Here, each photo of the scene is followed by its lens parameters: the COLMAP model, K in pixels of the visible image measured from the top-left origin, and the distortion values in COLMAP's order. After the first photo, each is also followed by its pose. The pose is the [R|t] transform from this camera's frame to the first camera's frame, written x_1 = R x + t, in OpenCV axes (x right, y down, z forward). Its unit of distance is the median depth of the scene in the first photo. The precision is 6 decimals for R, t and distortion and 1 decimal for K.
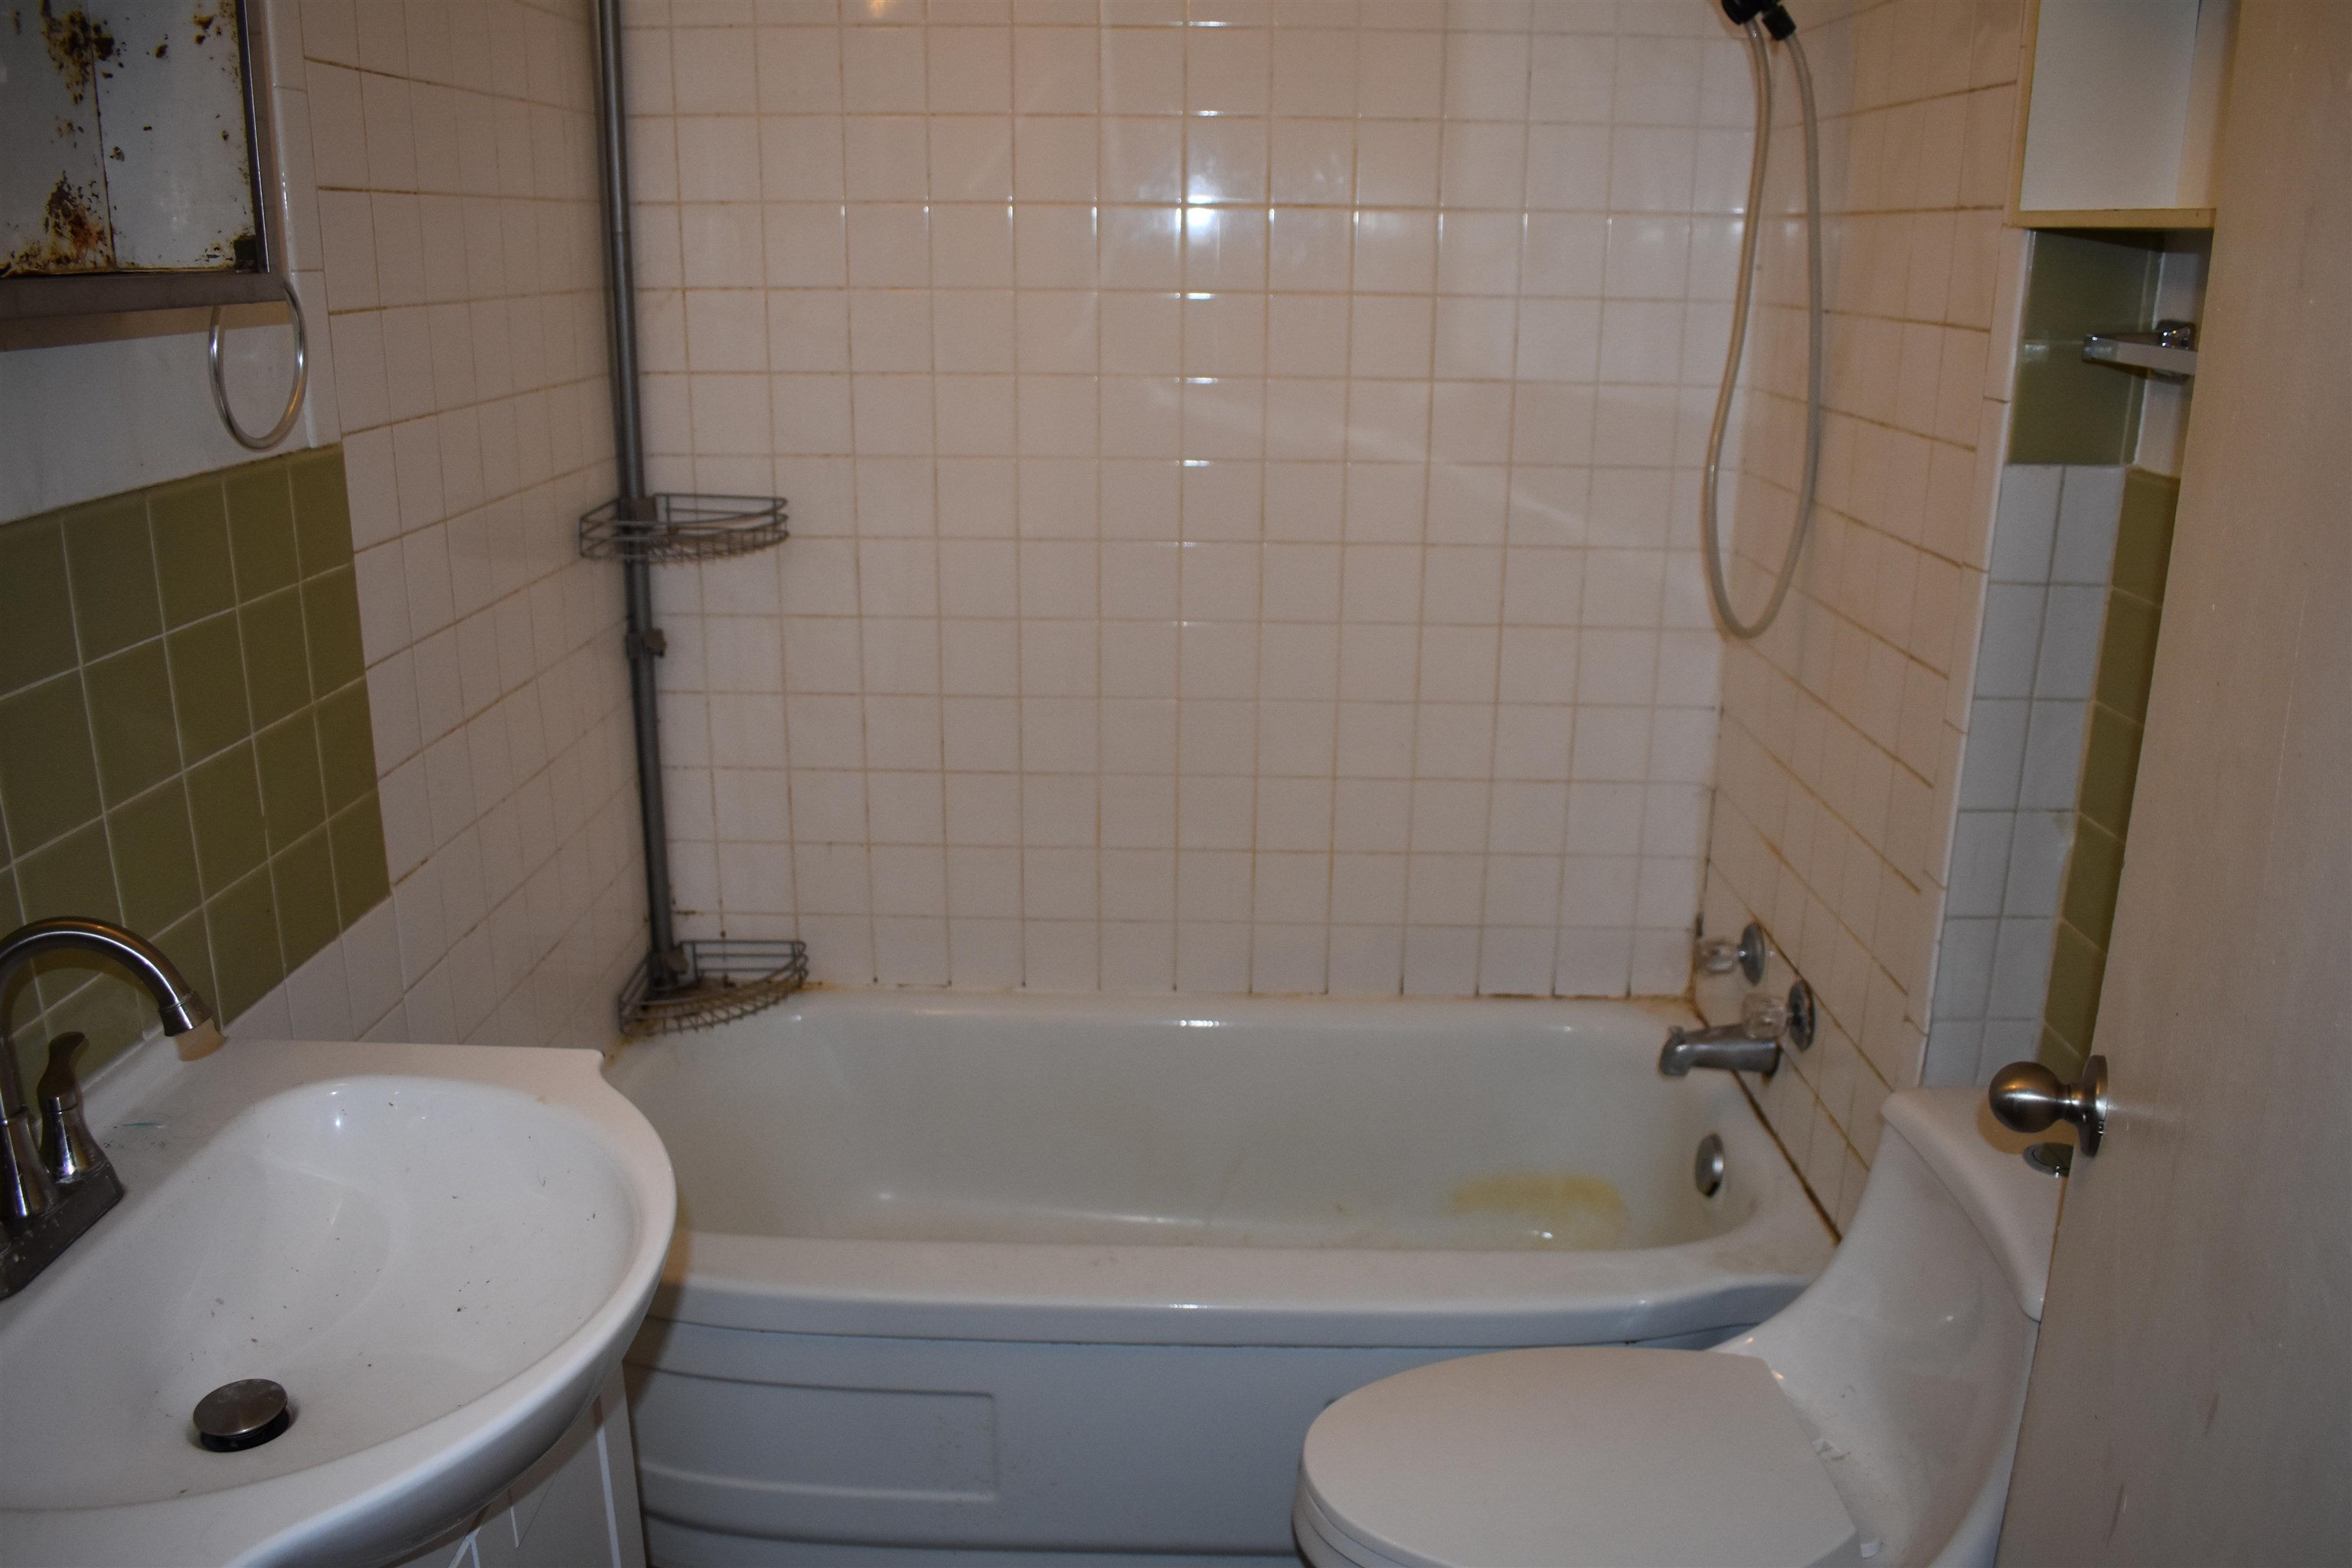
lens RADIAL K [[1817.5, 0, 1176.0], [0, 1817.5, 784.0], [0, 0, 1]] dist [-0.101407, 0.012420]
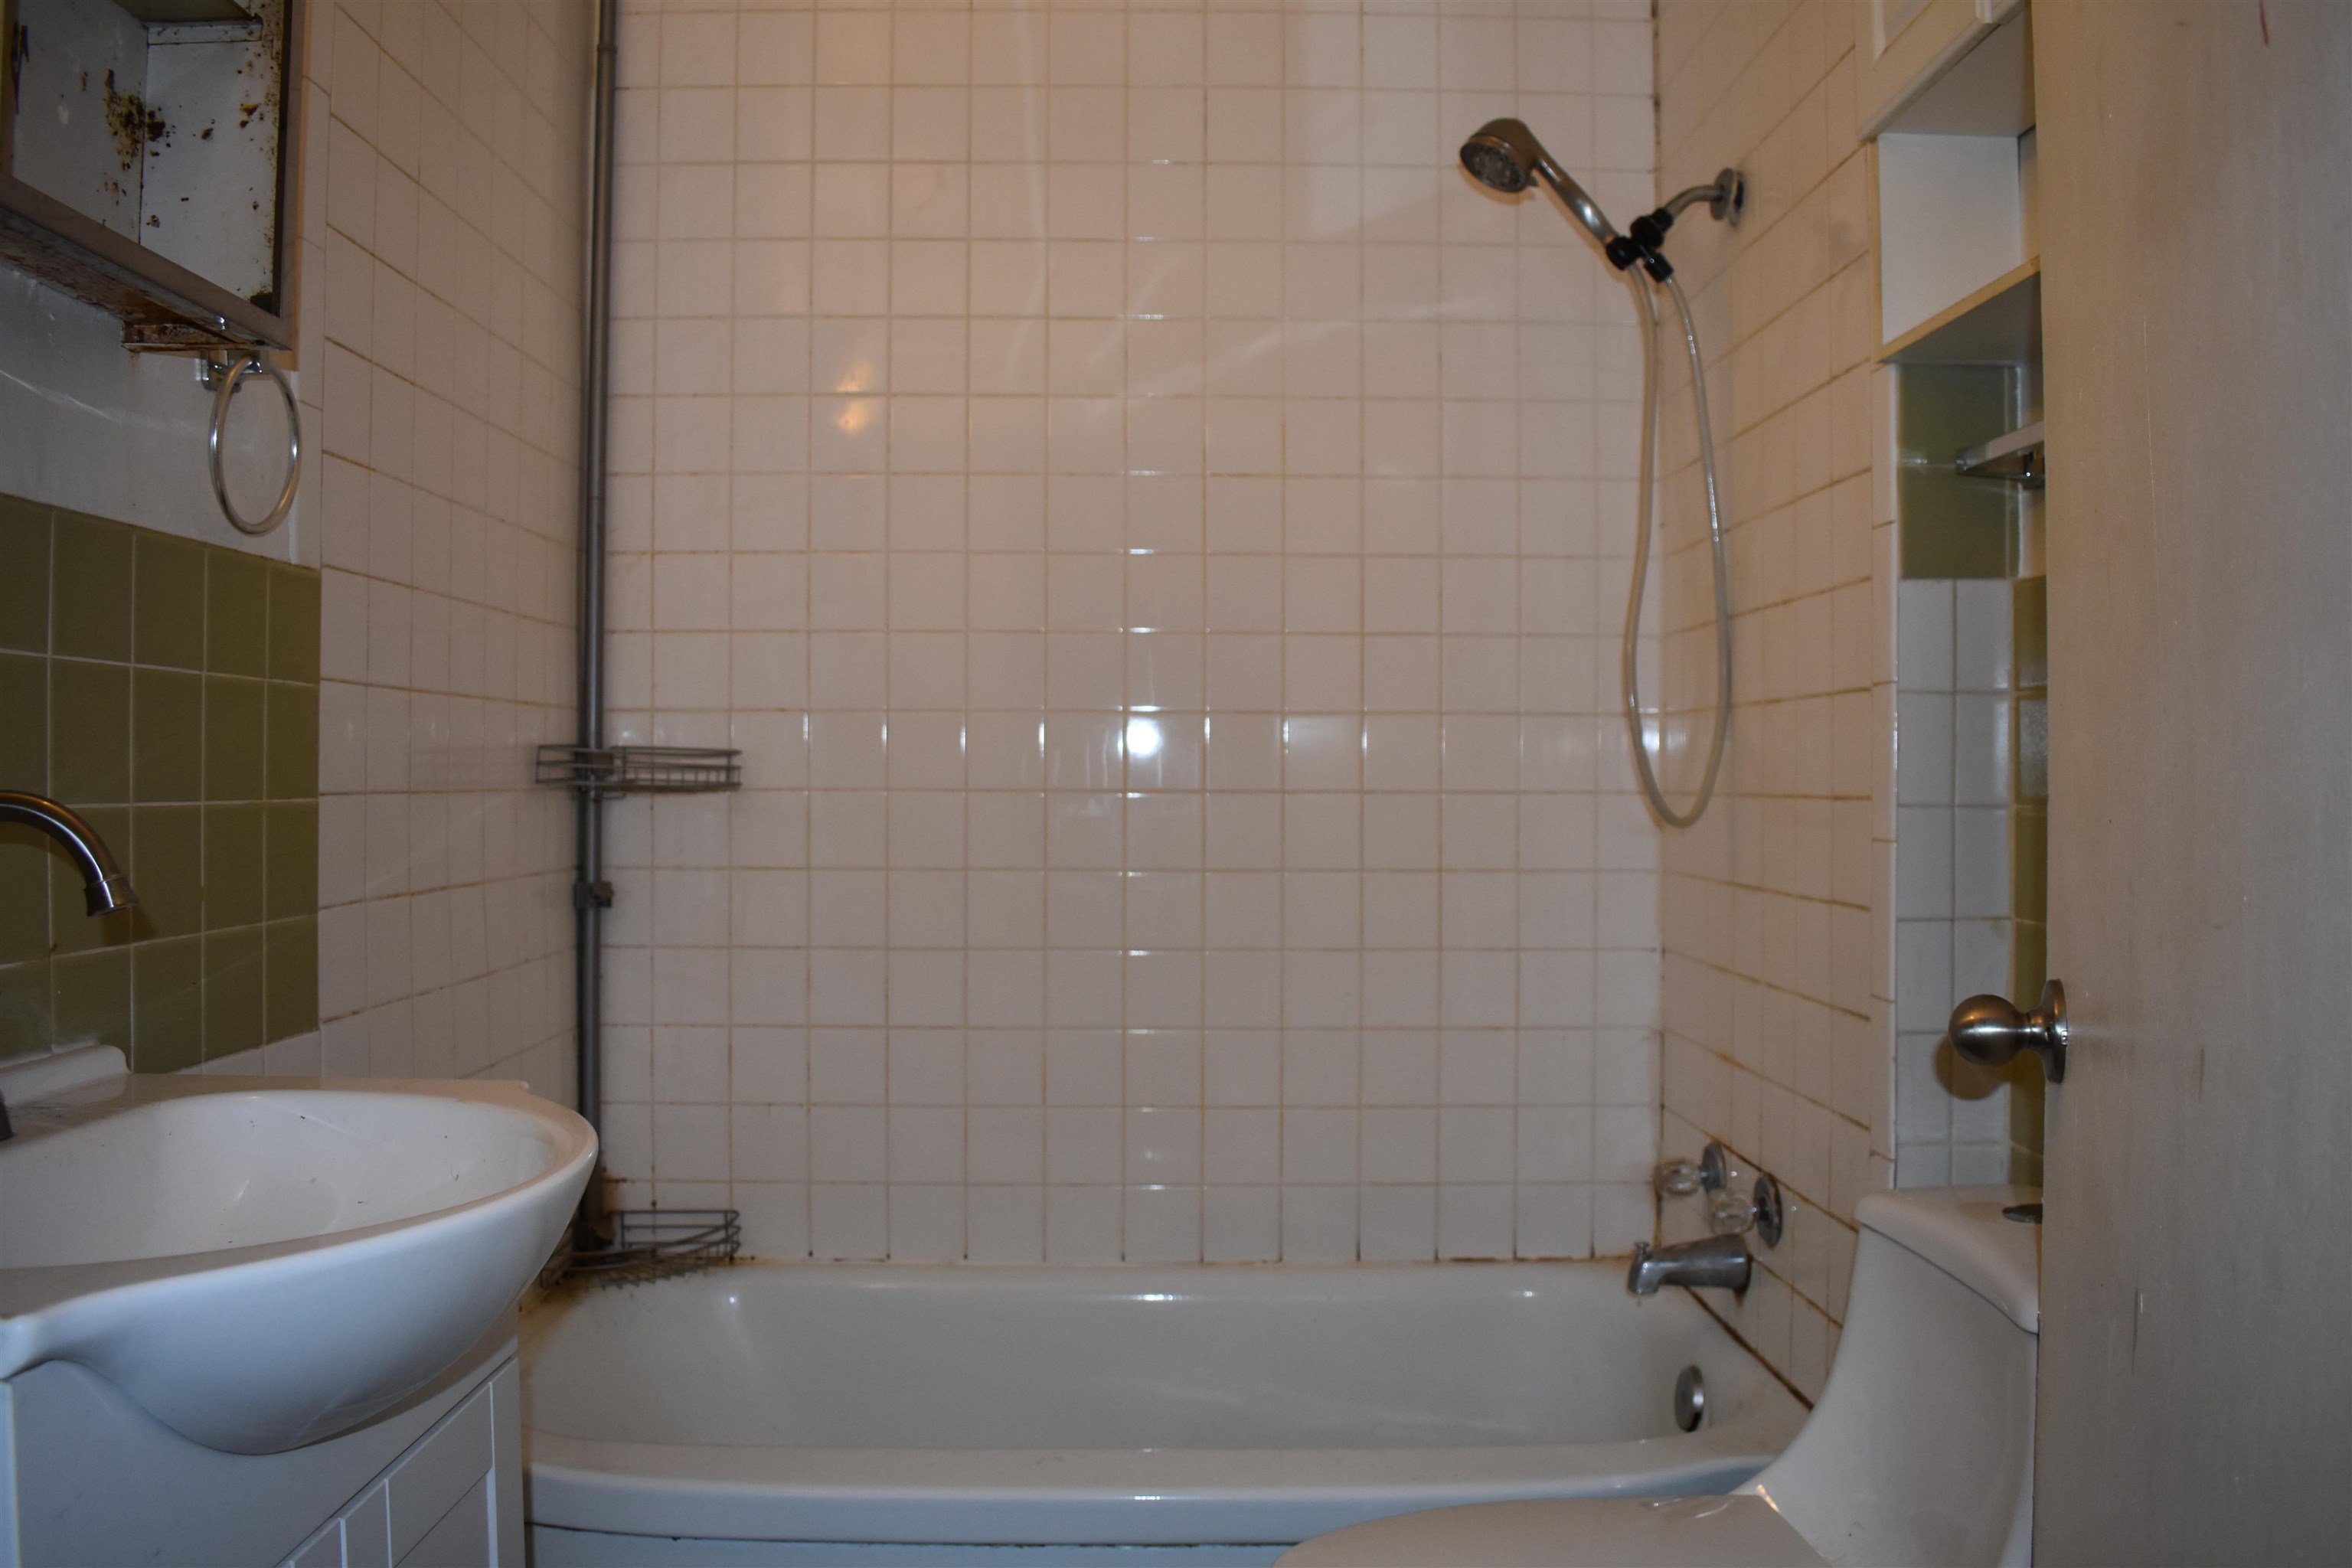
lens RADIAL K [[1817.5, 0, 1176.0], [0, 1817.5, 784.0], [0, 0, 1]] dist [-0.101407, 0.012420]
pose [[0.999525, -0.007327, 0.029929, 0.000750], [0.015504, 0.958996, -0.282996, 0.163884], [-0.026628, 0.283326, 0.958654, 0.013529]]
